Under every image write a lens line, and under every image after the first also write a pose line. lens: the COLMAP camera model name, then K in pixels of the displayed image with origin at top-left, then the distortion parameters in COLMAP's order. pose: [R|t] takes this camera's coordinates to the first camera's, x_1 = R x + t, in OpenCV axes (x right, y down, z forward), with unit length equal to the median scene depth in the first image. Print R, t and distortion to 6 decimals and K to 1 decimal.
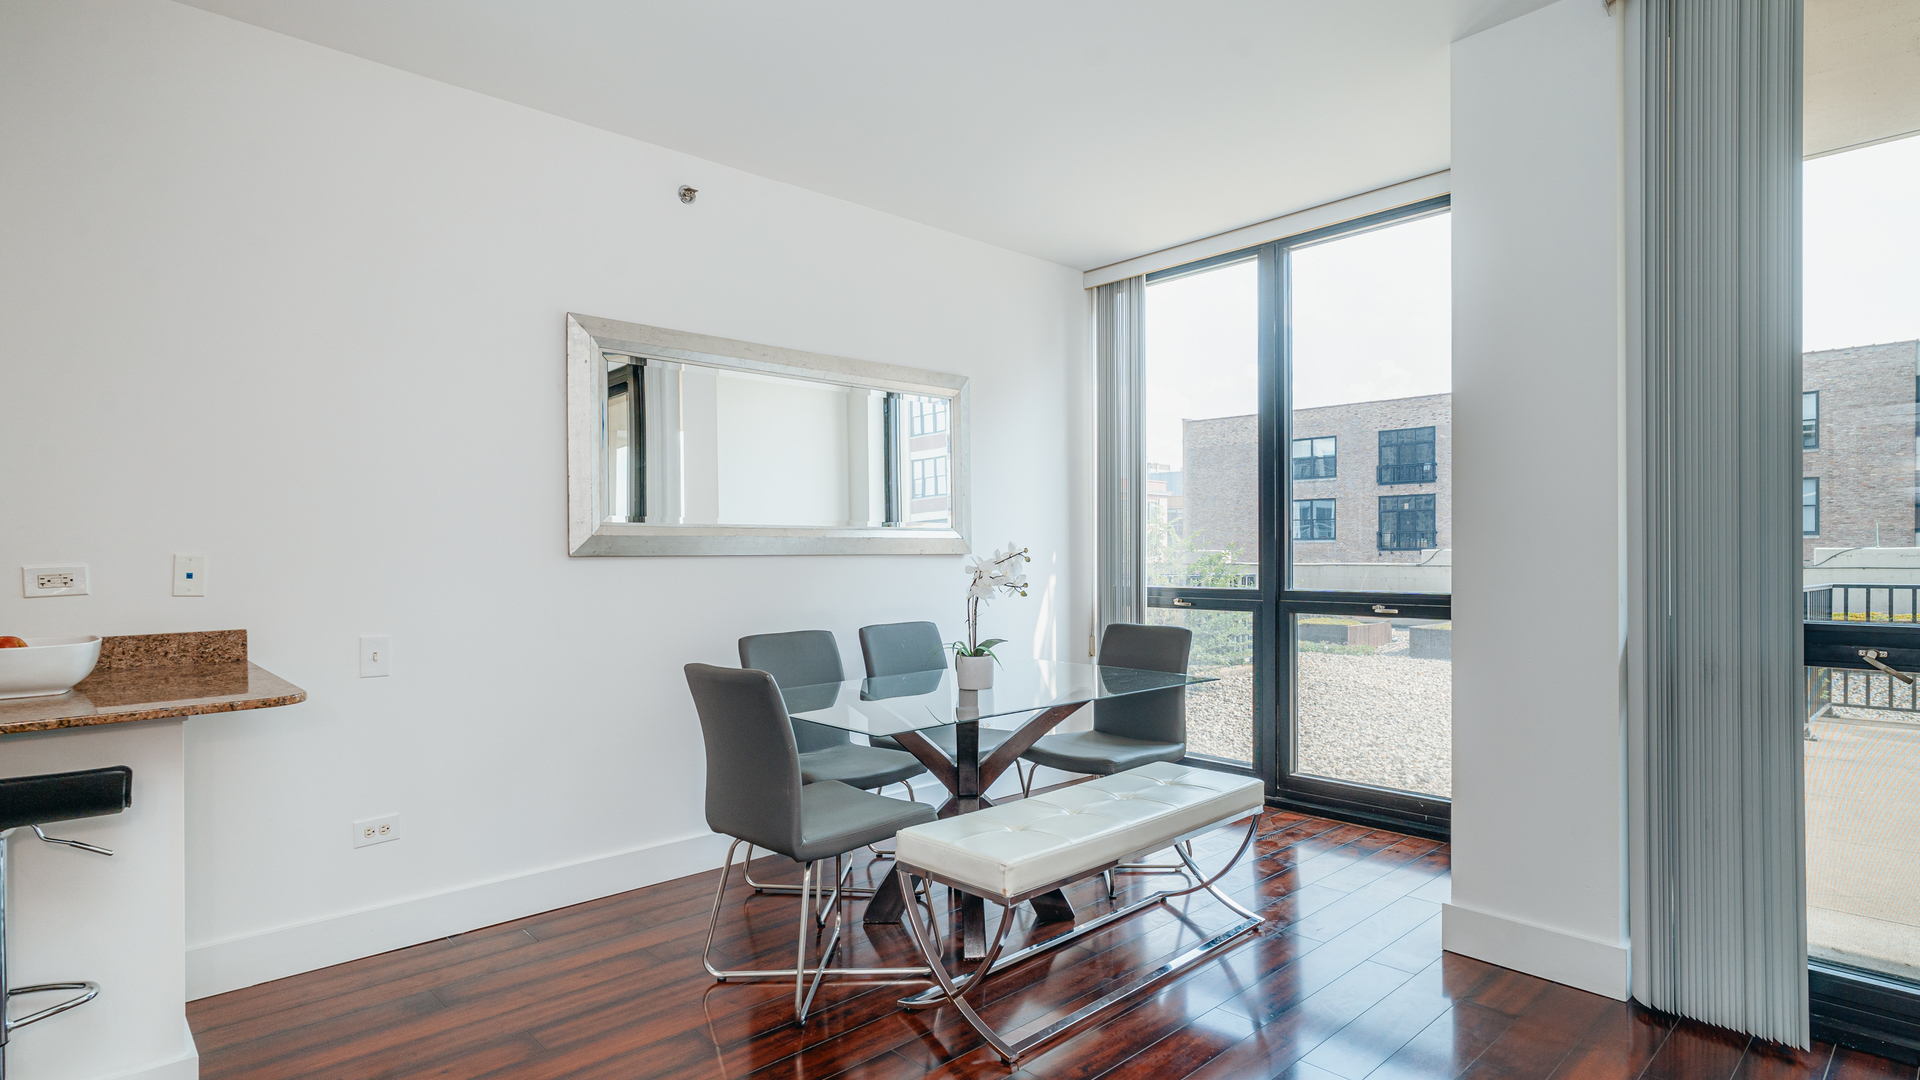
lens RADIAL K [[976.9, 0, 944.0], [0, 976.9, 553.5], [0, 0, 1]] dist [-0.001782, 0.001575]
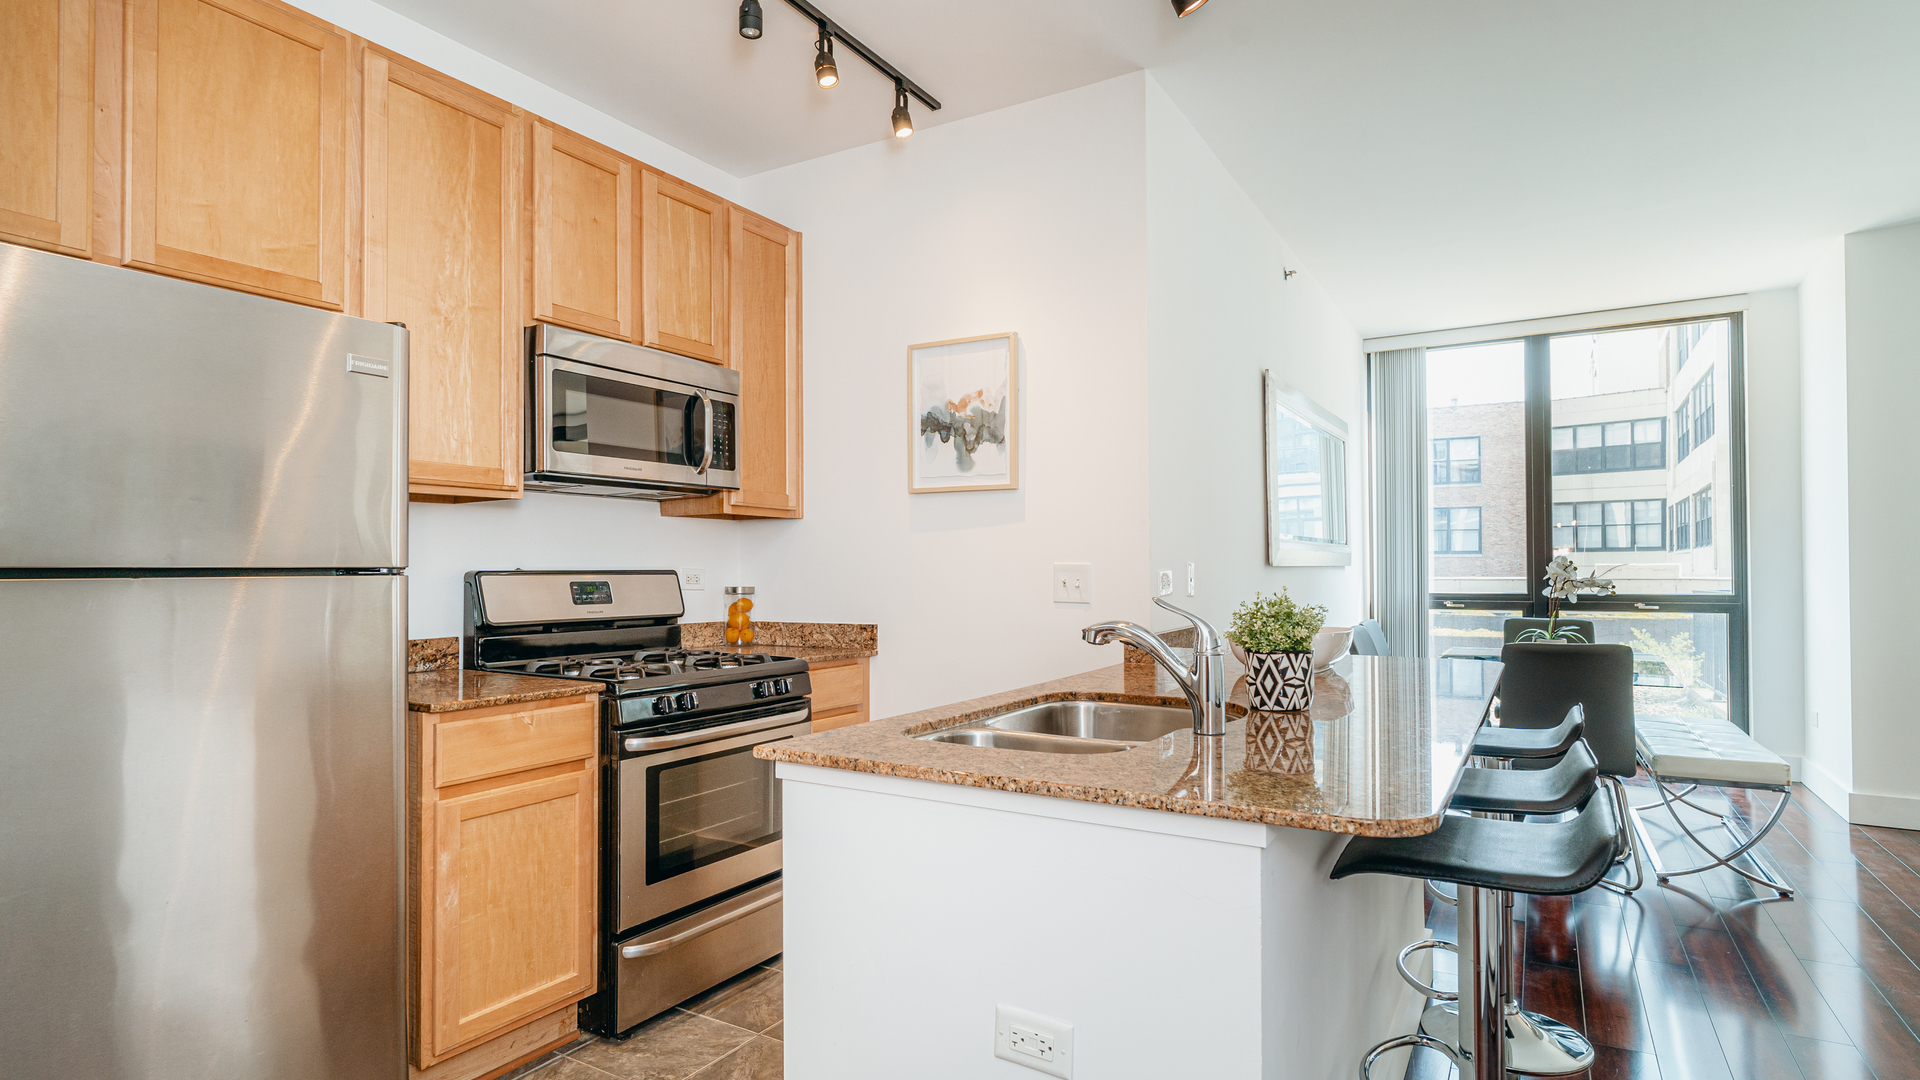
lens RADIAL K [[990.6, 0, 950.6], [0, 990.6, 555.7], [0, 0, 1]] dist [-0.002532, 0.001605]
pose [[0.960857, 0.003261, 0.277024, -0.806687], [0.000758, 0.999896, -0.014399, 0.004887], [-0.277042, 0.014046, 0.960755, -0.069305]]
